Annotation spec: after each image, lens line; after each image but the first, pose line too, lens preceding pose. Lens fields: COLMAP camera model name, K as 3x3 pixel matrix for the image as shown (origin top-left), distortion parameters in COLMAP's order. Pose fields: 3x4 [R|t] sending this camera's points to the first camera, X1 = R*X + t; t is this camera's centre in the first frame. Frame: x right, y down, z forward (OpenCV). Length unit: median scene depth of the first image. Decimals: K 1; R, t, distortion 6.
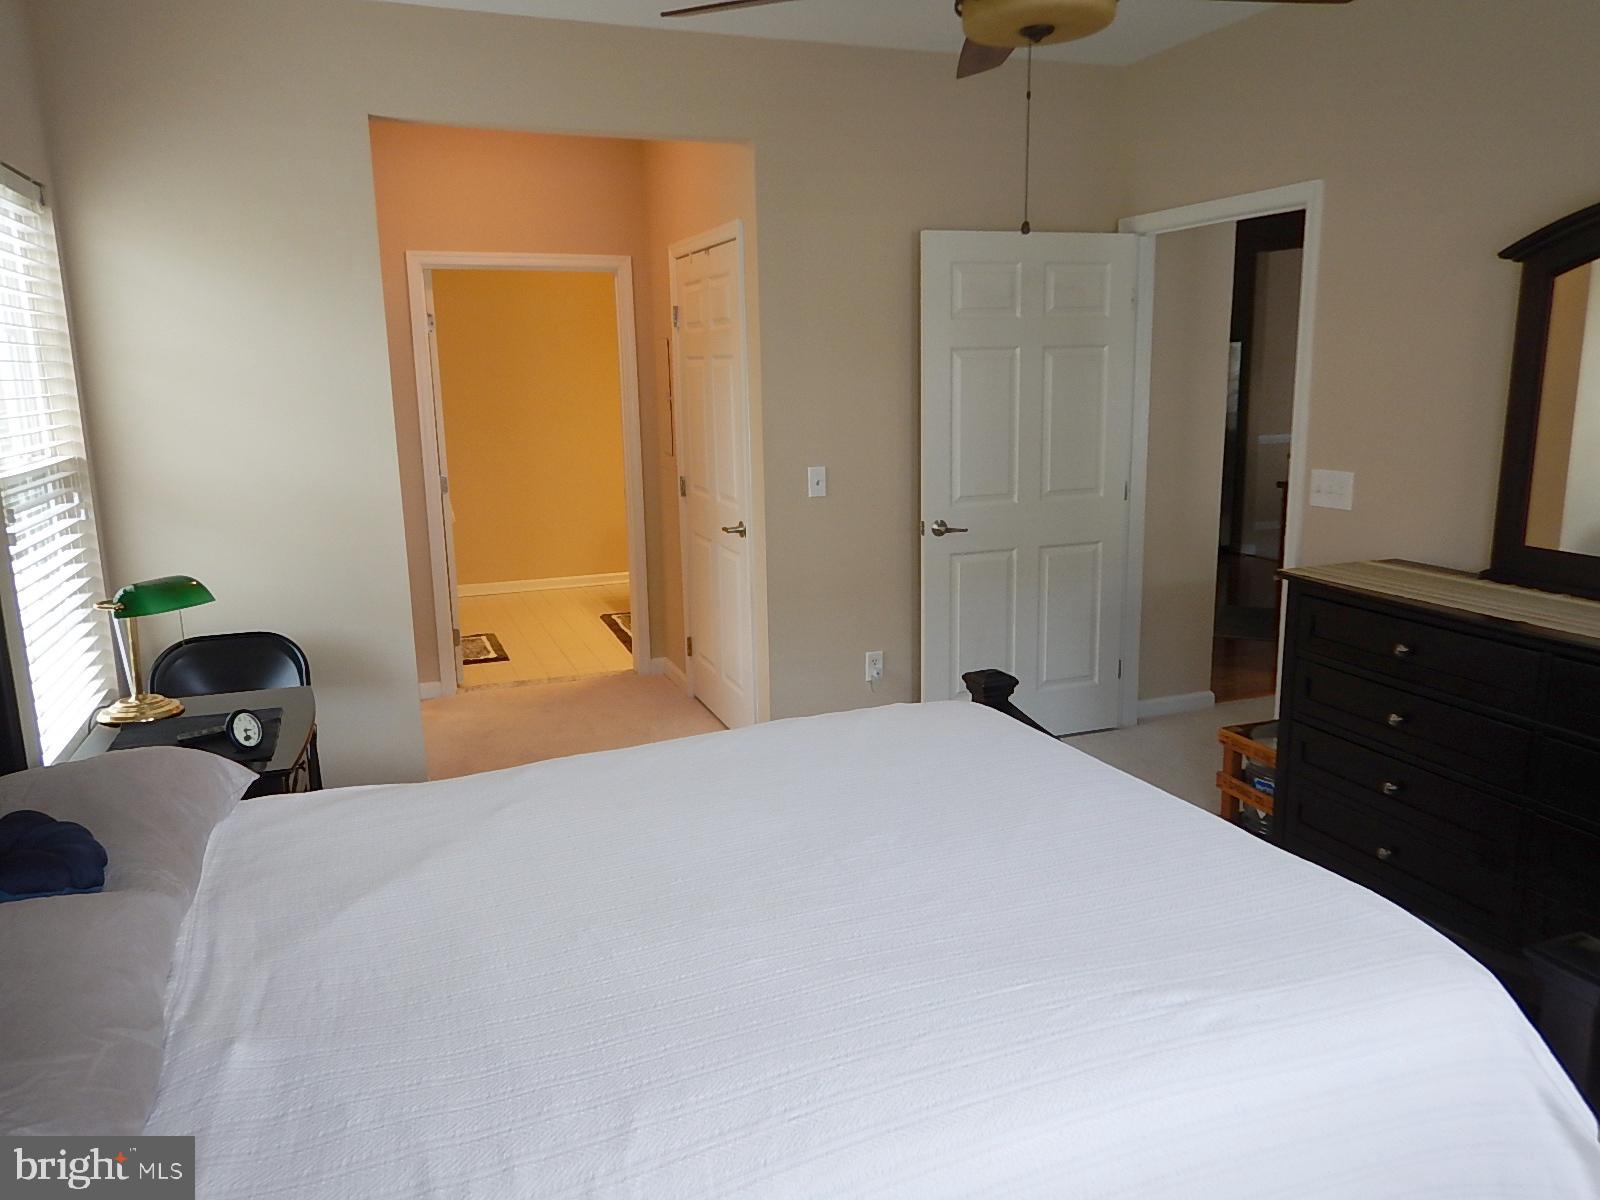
lens RADIAL K [[1148.8, 0, 795.3], [0, 1148.8, 599.7], [0, 0, 1]] dist [0.025536, -0.012020]
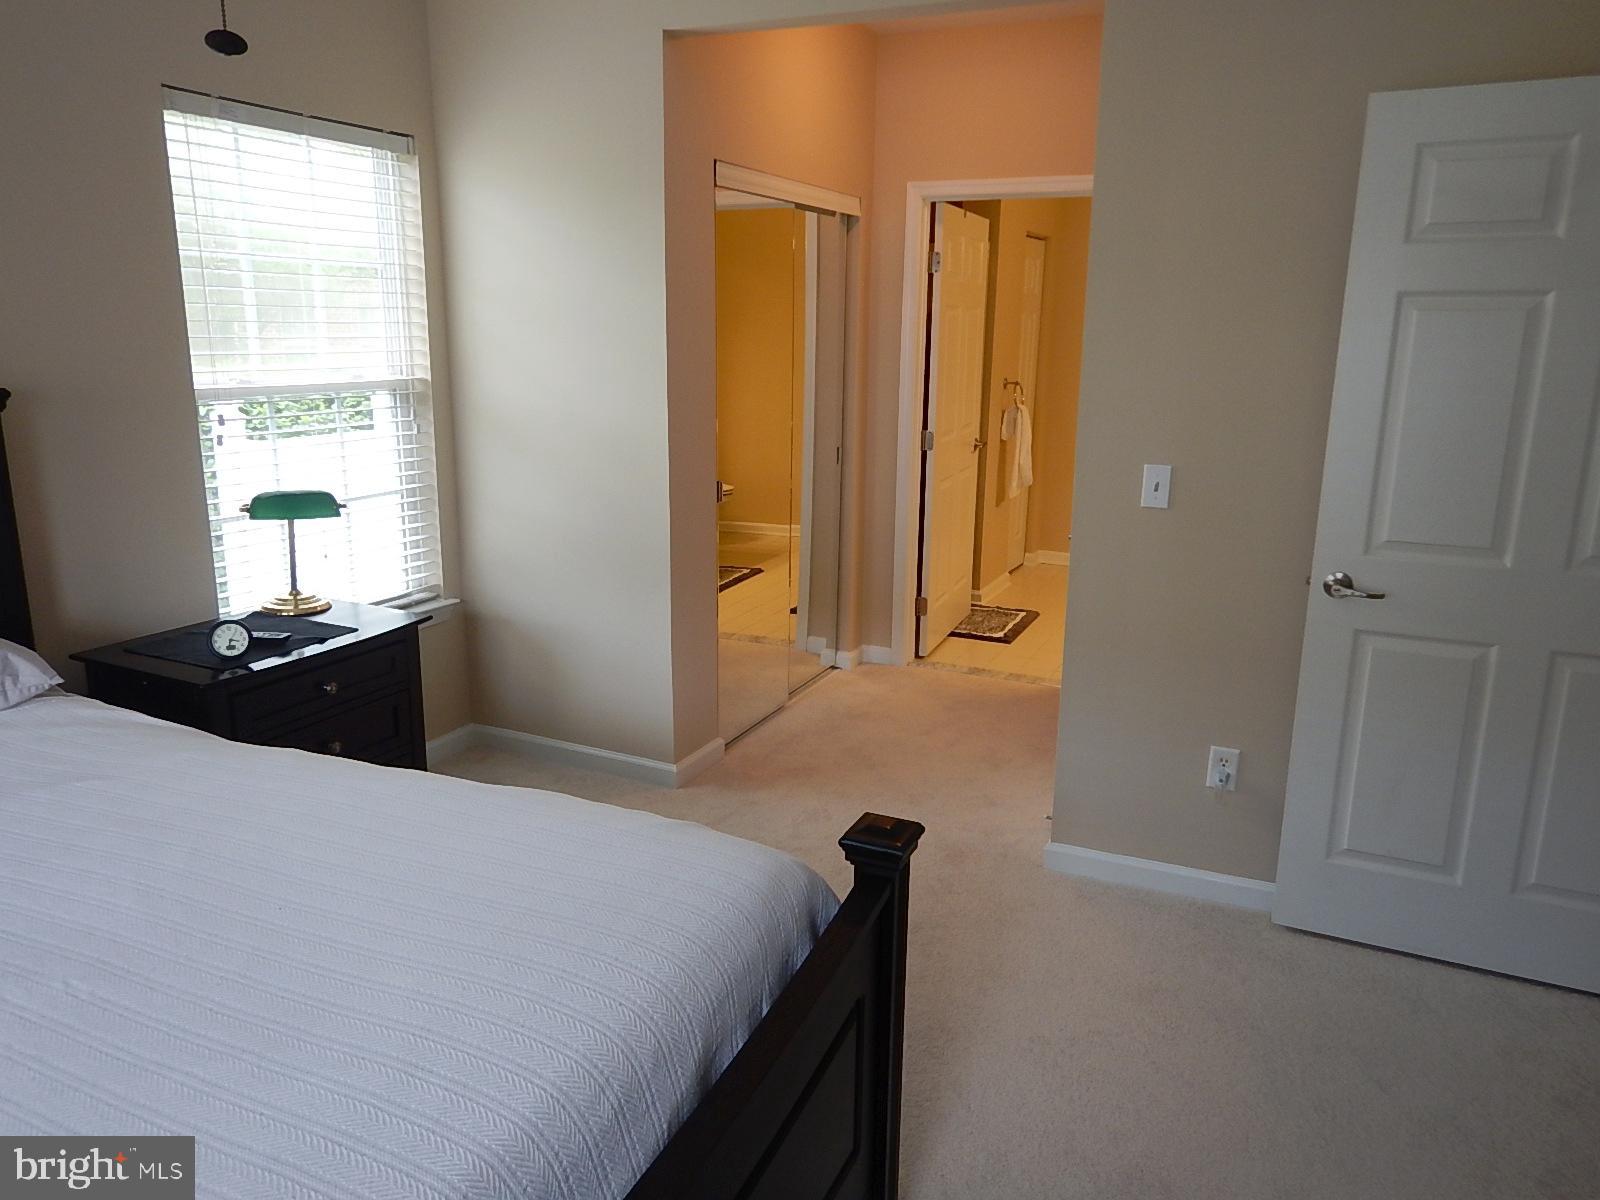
lens RADIAL K [[1148.8, 0, 796.5], [0, 1148.8, 600.5], [0, 0, 1]] dist [0.025536, -0.012020]
pose [[0.694845, 0.197462, -0.691520, 0.354757], [-0.168201, 0.979518, 0.110690, -0.073960], [0.699213, 0.039402, 0.713826, 0.349076]]
